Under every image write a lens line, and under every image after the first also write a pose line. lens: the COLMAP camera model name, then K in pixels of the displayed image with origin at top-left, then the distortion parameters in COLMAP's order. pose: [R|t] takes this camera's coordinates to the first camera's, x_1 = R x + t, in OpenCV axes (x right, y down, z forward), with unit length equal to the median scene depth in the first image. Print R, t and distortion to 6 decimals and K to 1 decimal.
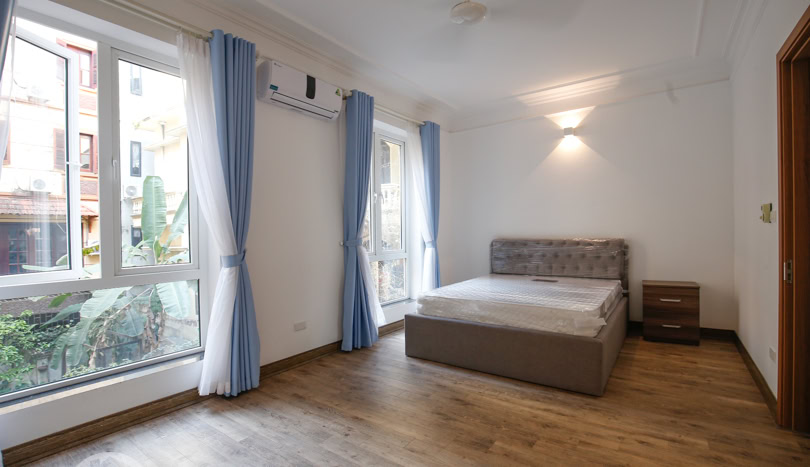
lens RADIAL K [[369.4, 0, 405.0], [0, 369.4, 233.5], [0, 0, 1]] dist [-0.028839, 0.001266]
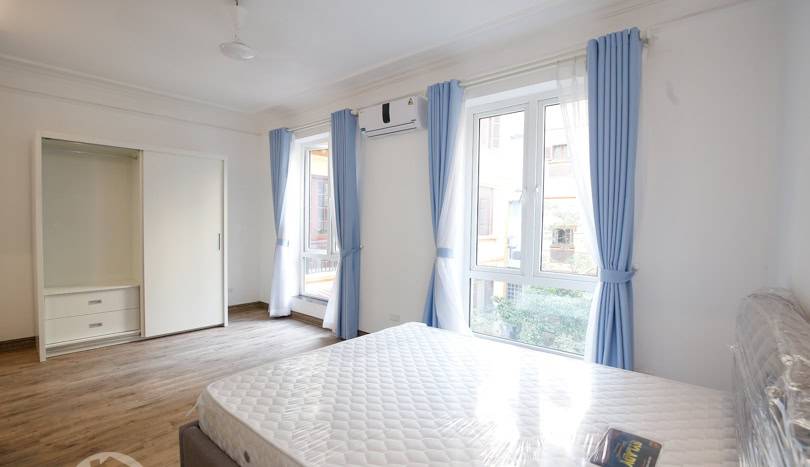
lens RADIAL K [[369.4, 0, 405.0], [0, 369.4, 233.5], [0, 0, 1]] dist [-0.028839, 0.001266]
pose [[-0.074056, 0.037229, -0.996559, 0.908697], [-0.020323, 0.999039, 0.038832, -0.066113], [0.997047, 0.023129, -0.073228, 1.152984]]
